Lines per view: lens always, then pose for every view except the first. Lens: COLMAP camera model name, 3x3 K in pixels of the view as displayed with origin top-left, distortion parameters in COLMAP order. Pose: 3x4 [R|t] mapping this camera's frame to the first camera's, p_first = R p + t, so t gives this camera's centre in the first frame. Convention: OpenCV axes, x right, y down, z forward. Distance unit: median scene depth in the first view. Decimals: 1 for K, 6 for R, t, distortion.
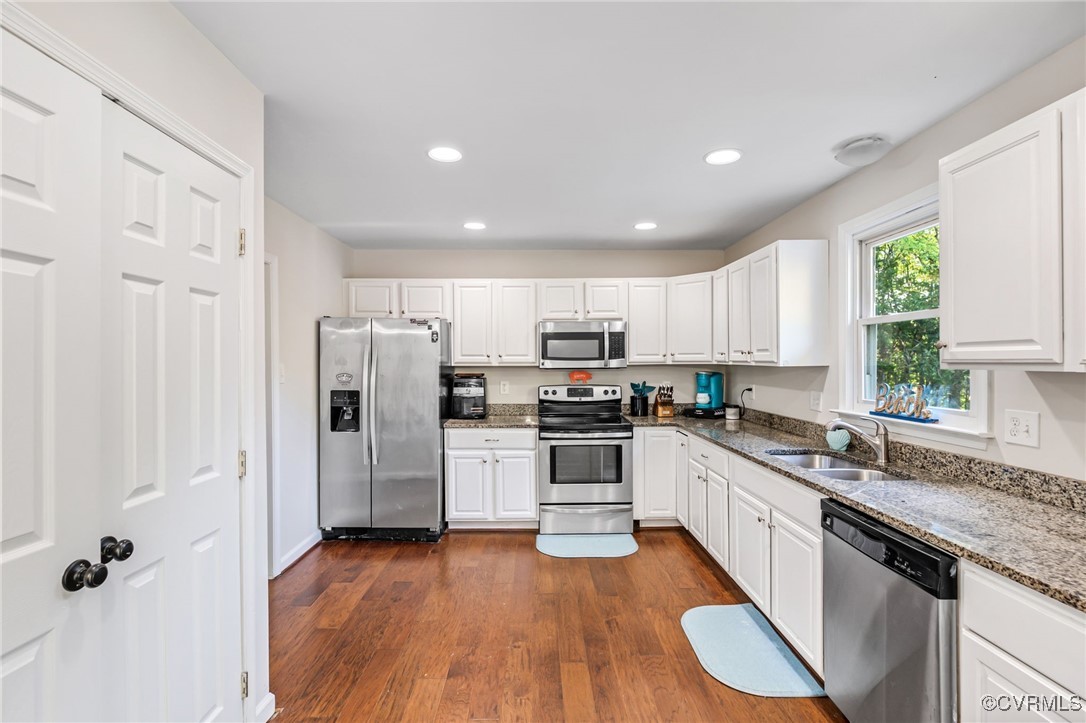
lens RADIAL K [[500.9, 0, 537.6], [0, 500.9, 363.5], [0, 0, 1]] dist [-0.010394, 0.001861]
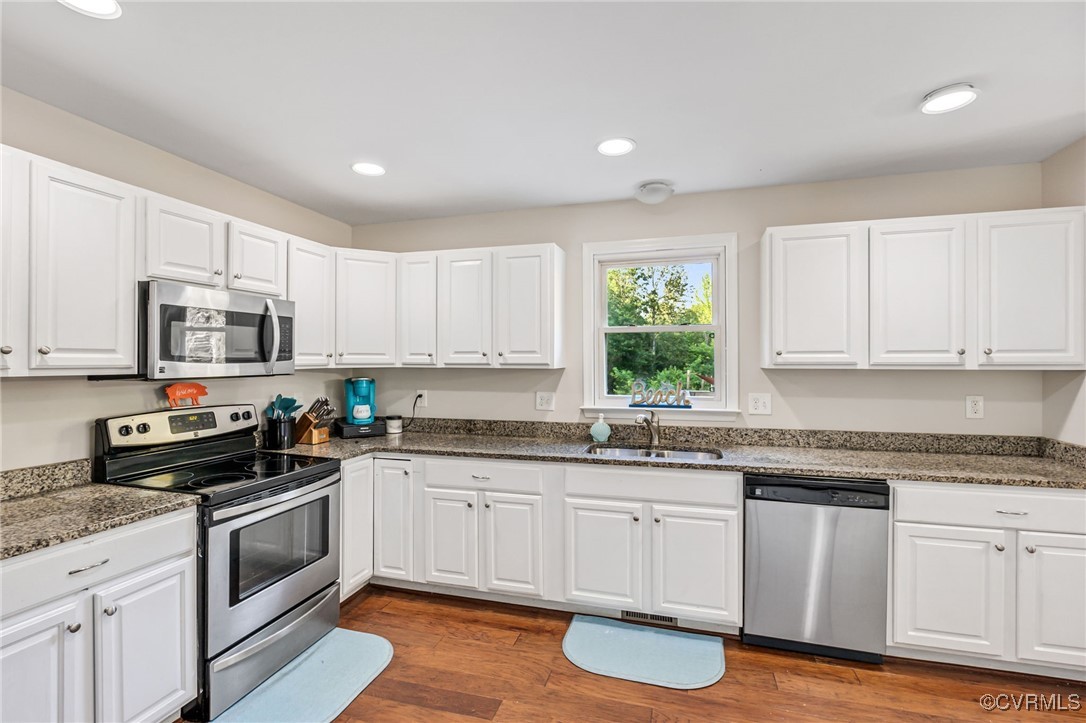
lens RADIAL K [[500.9, 0, 542.3], [0, 500.9, 362.5], [0, 0, 1]] dist [-0.010394, 0.001861]
pose [[0.284473, 0.000765, 0.958684, -0.438979], [0.005882, 0.999979, -0.002543, -0.003724], [-0.958666, 0.006362, 0.284463, 0.665092]]
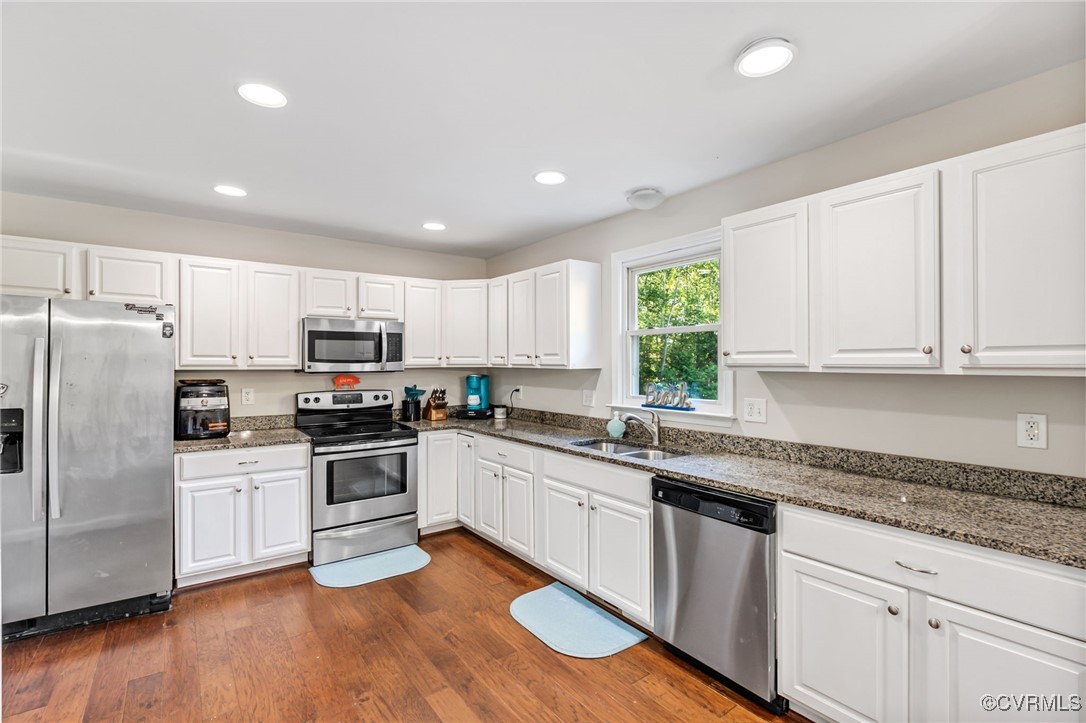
lens RADIAL K [[500.9, 0, 542.1], [0, 500.9, 363.4], [0, 0, 1]] dist [-0.010394, 0.001861]
pose [[0.807812, 0.002850, 0.589434, -0.220794], [0.000504, 0.999985, -0.005526, -0.000532], [-0.589441, 0.004761, 0.807798, 0.097427]]
